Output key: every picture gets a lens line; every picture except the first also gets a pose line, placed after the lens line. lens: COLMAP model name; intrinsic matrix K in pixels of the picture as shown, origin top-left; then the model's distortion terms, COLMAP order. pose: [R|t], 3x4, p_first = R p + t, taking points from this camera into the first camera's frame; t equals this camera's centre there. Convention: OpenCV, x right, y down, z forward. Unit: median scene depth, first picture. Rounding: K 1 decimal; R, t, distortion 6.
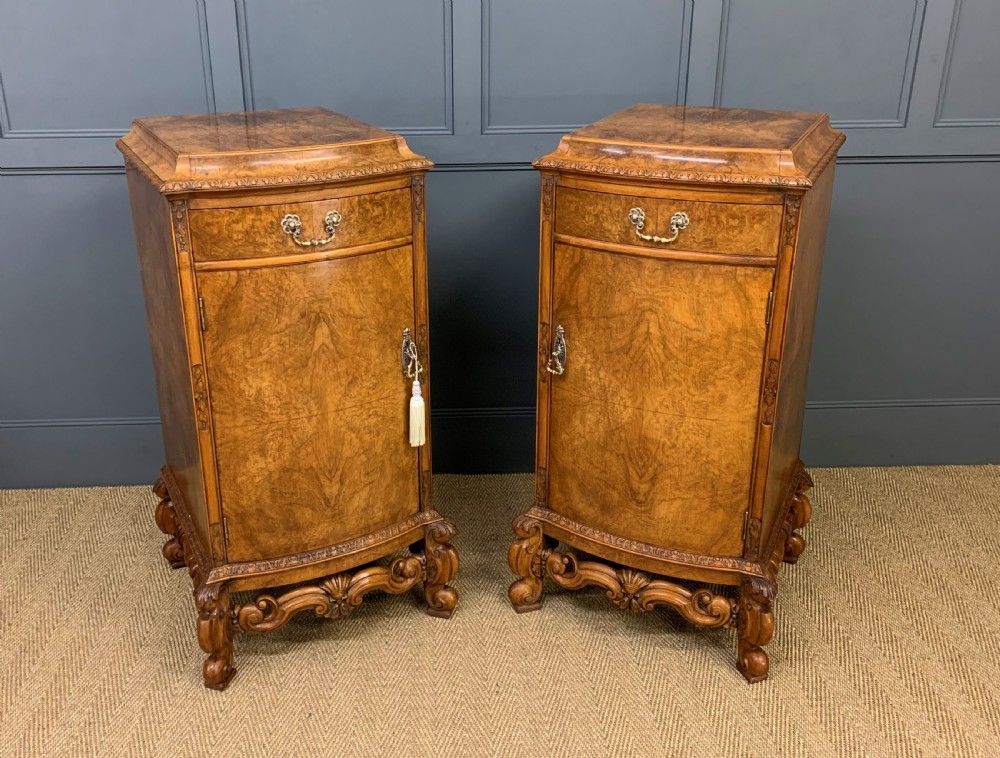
lens RADIAL K [[927.5, 0, 458.6], [0, 927.5, 334.1], [0, 0, 1]] dist [0.165990, -0.460698]
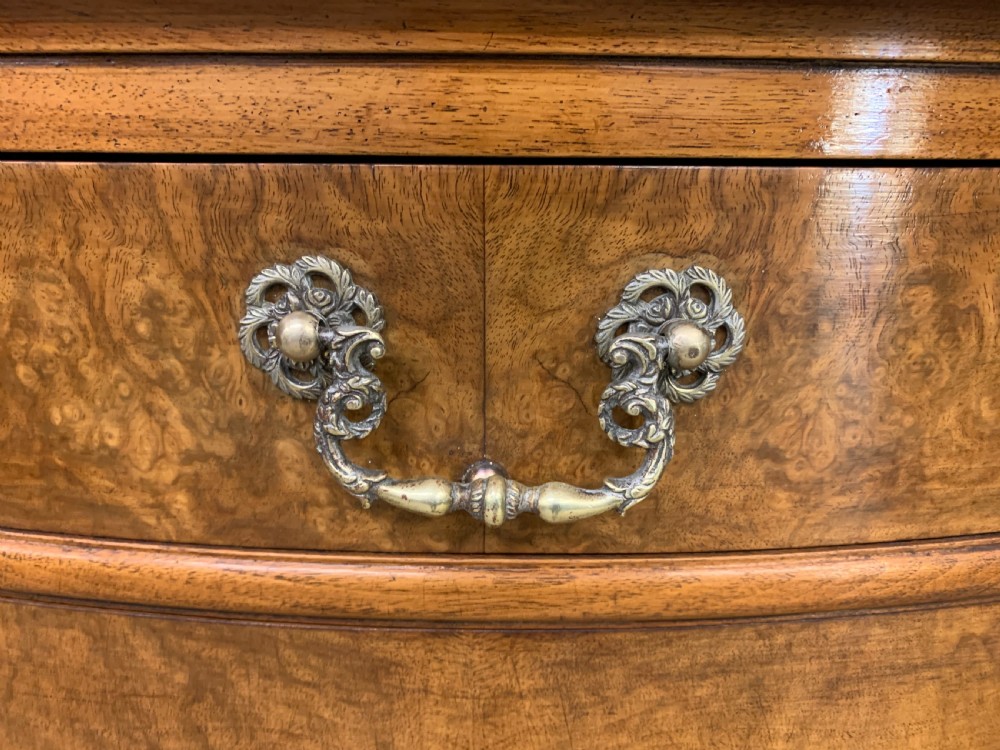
lens RADIAL K [[782.2, 0, 489.3], [0, 782.2, 375.6], [0, 0, 1]] dist [-0.001178, 0.003243]
pose [[0.892093, -0.118160, 0.436128, 0.156336], [0.145471, 0.988919, -0.029631, -0.107237], [-0.427794, 0.089877, 0.899397, 0.847159]]
